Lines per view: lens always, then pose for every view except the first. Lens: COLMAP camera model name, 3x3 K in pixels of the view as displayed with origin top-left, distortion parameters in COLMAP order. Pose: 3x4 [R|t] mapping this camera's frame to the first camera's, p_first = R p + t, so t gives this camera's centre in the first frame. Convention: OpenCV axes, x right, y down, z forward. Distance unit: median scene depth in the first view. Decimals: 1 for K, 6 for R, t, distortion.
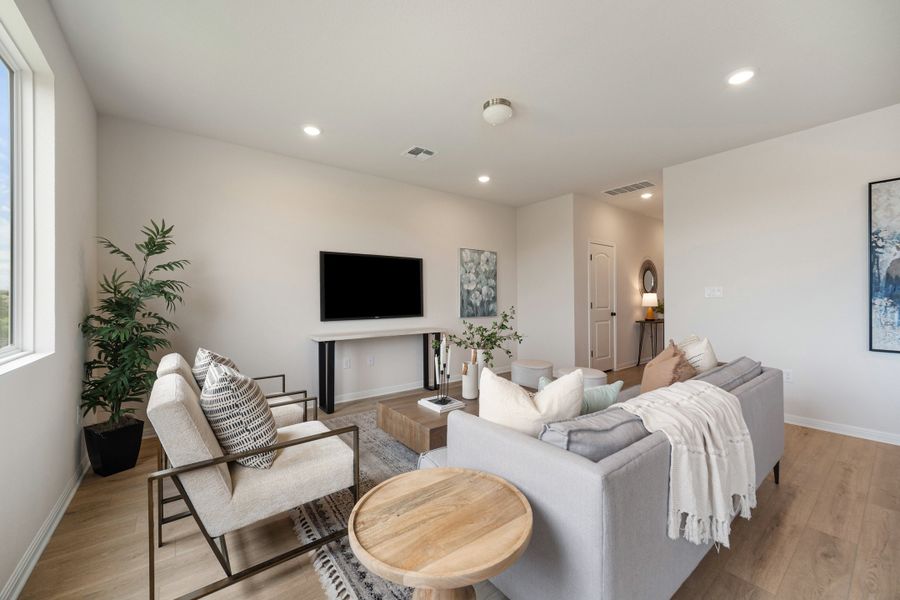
lens RADIAL K [[360.6, 0, 455.5], [0, 360.6, 295.0], [0, 0, 1]] dist [-0.003670, -0.000036]
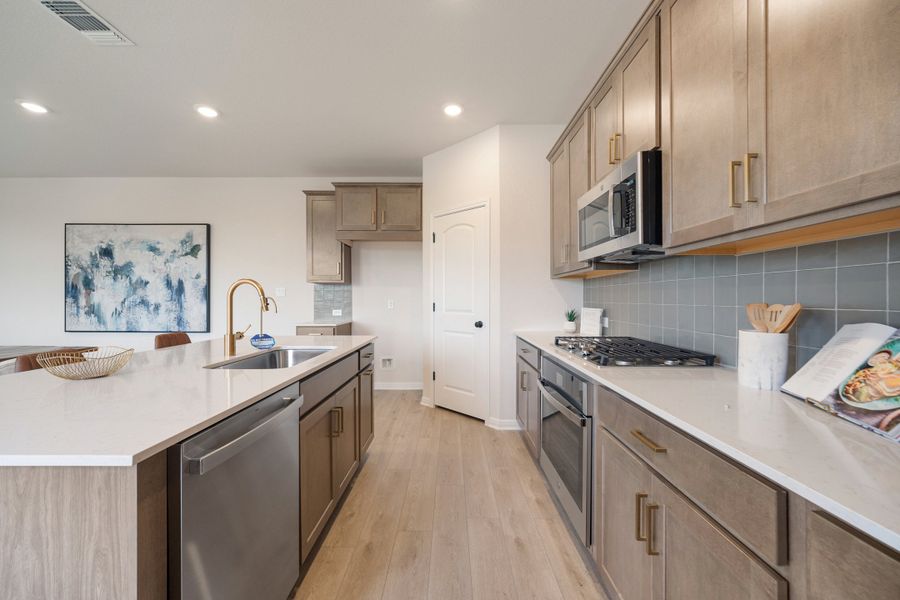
lens RADIAL K [[360.6, 0, 456.5], [0, 360.6, 299.5], [0, 0, 1]] dist [-0.003670, -0.000036]
pose [[0.616755, 0.003369, 0.787148, 0.650789], [-0.012694, 0.999903, 0.005666, -0.009955], [-0.787053, -0.013487, 0.616738, -0.854778]]
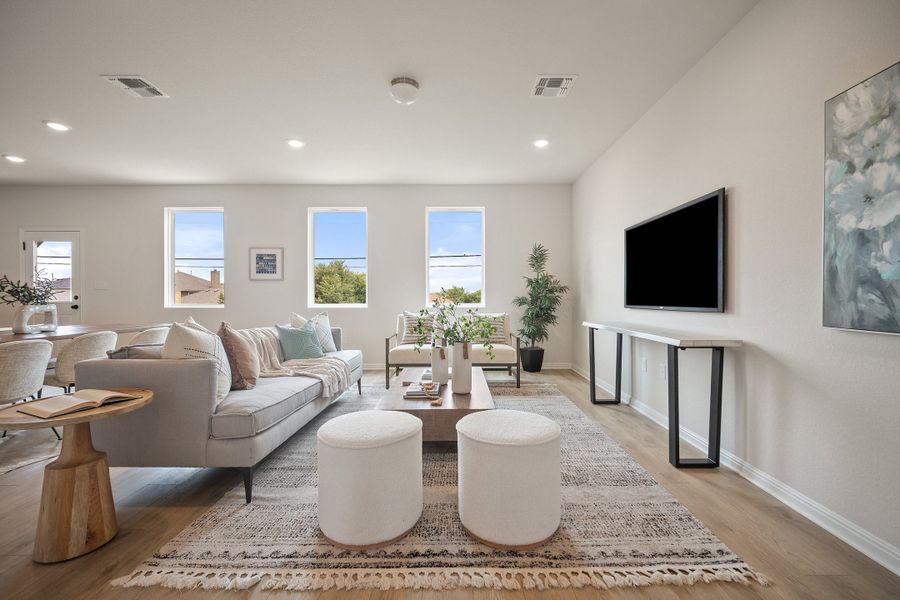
lens RADIAL K [[360.6, 0, 471.1], [0, 360.6, 298.3], [0, 0, 1]] dist [-0.003670, -0.000036]
pose [[-0.596112, 0.007269, -0.802868, 0.529798], [0.013640, 0.999906, -0.001074, 0.041274], [0.802785, -0.011591, -0.596156, 1.121801]]
